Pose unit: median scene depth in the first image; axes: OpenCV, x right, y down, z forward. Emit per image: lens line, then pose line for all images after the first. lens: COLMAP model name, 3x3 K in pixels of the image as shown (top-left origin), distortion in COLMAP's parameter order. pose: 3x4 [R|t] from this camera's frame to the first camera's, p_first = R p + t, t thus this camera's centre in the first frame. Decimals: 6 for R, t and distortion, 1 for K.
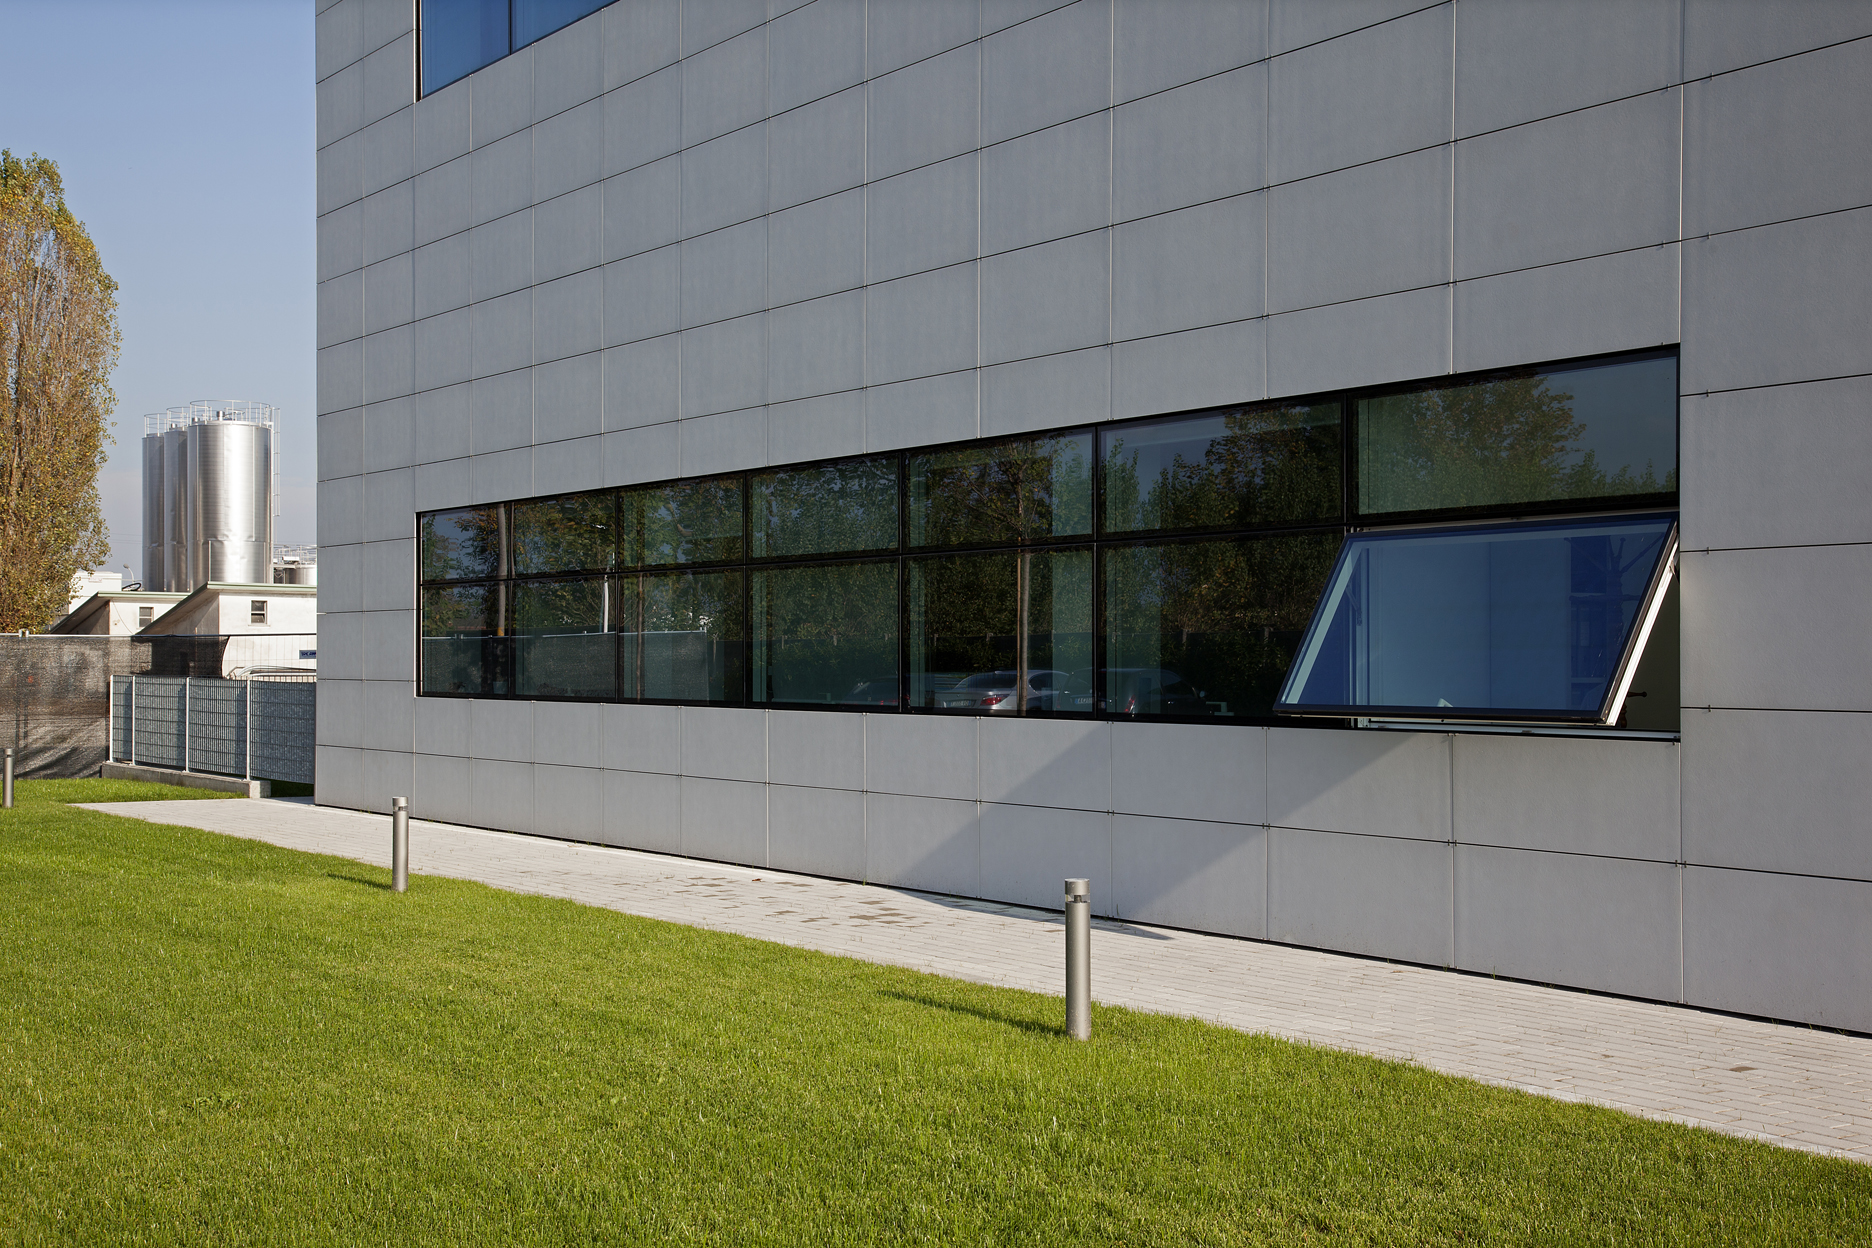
lens RADIAL K [[2411.7, 0, 944.1], [0, 2411.7, 619.2], [0, 0, 1]] dist [0.197174, 0.000000]
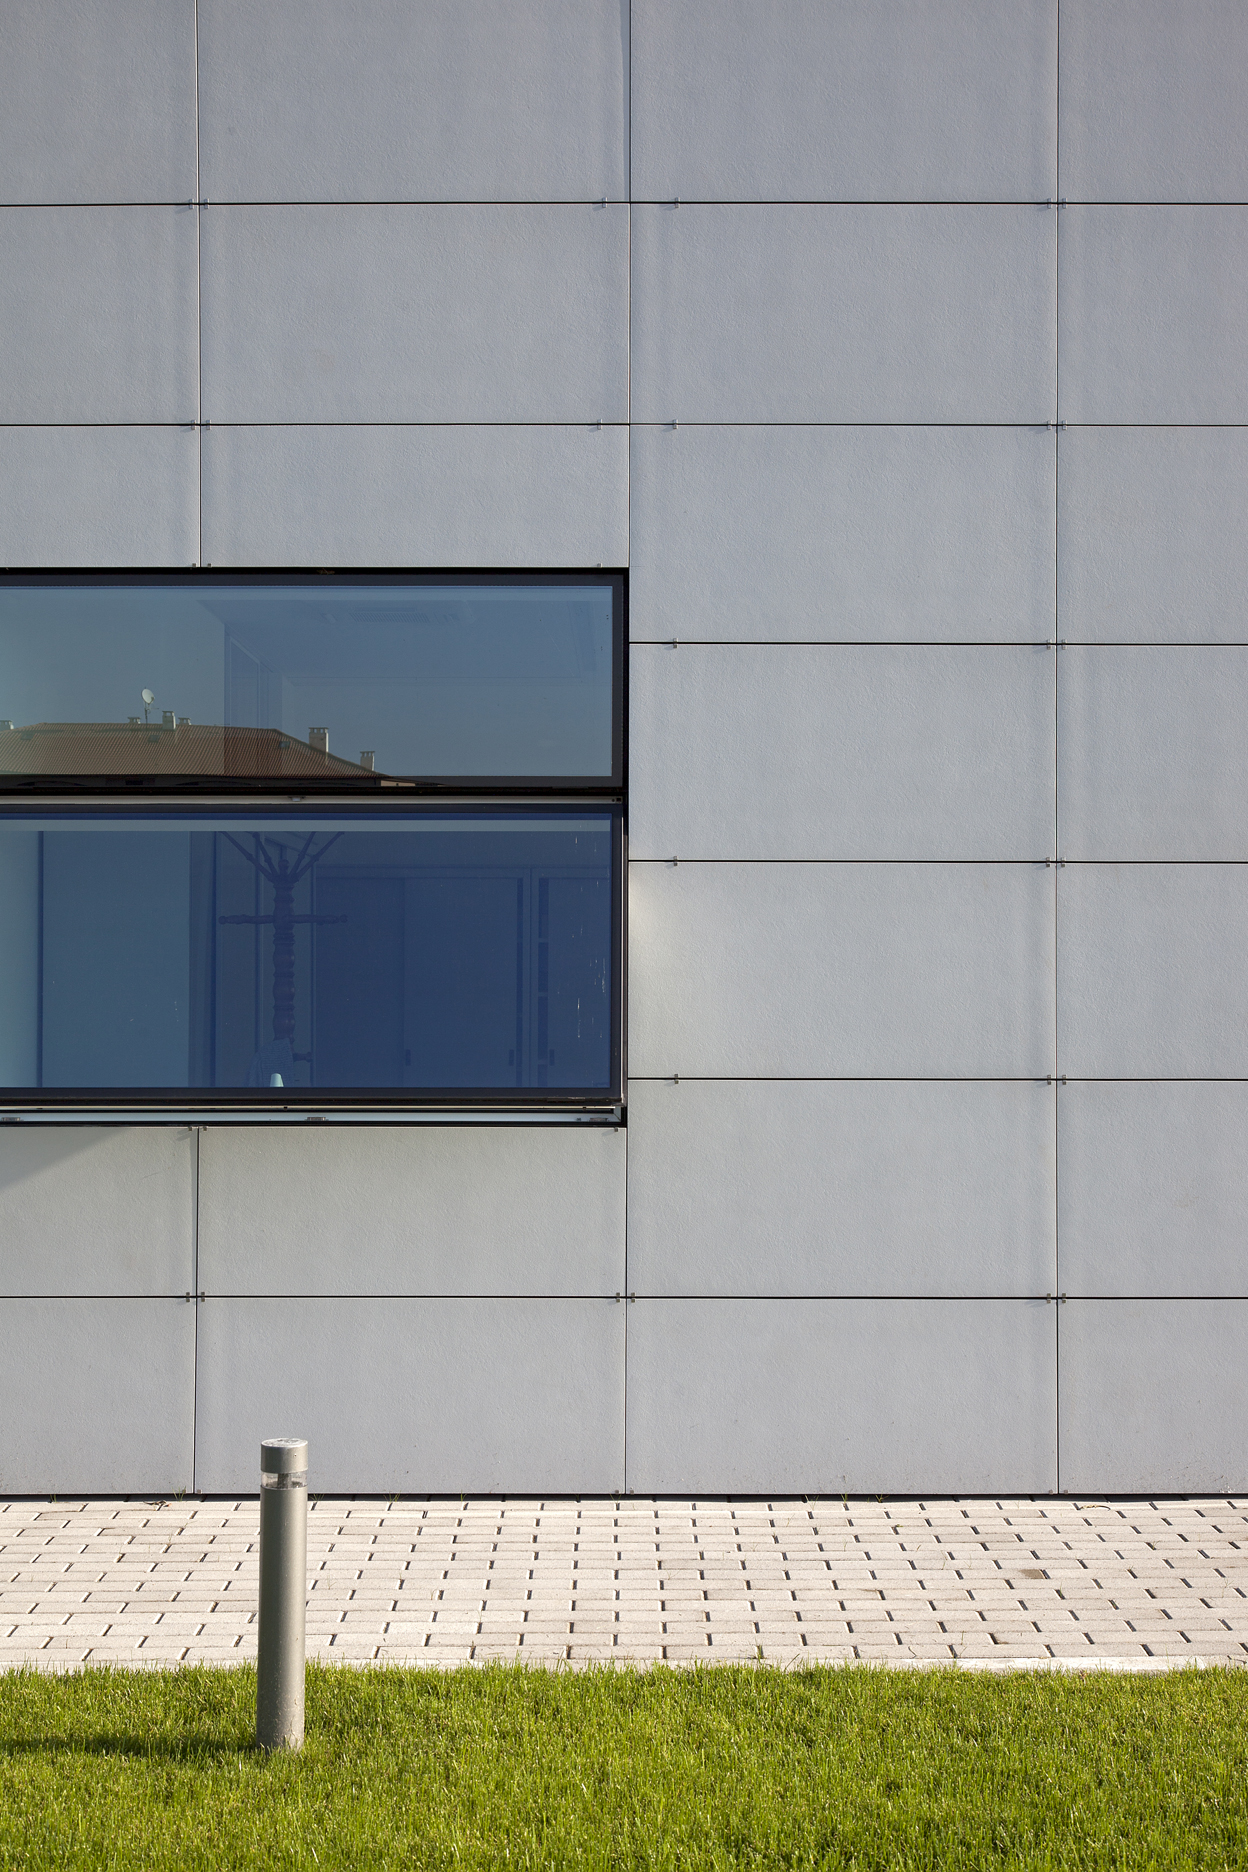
lens RADIAL K [[2769.4, 0, 623.6], [0, 2769.4, 945.6], [0, 0, 1]] dist [0.234863, 0.000000]
pose [[0.589682, 0.018832, 0.807416, -0.288457], [-0.014496, 0.999814, -0.012732, 0.006306], [-0.807506, -0.004196, 0.589845, 0.428892]]
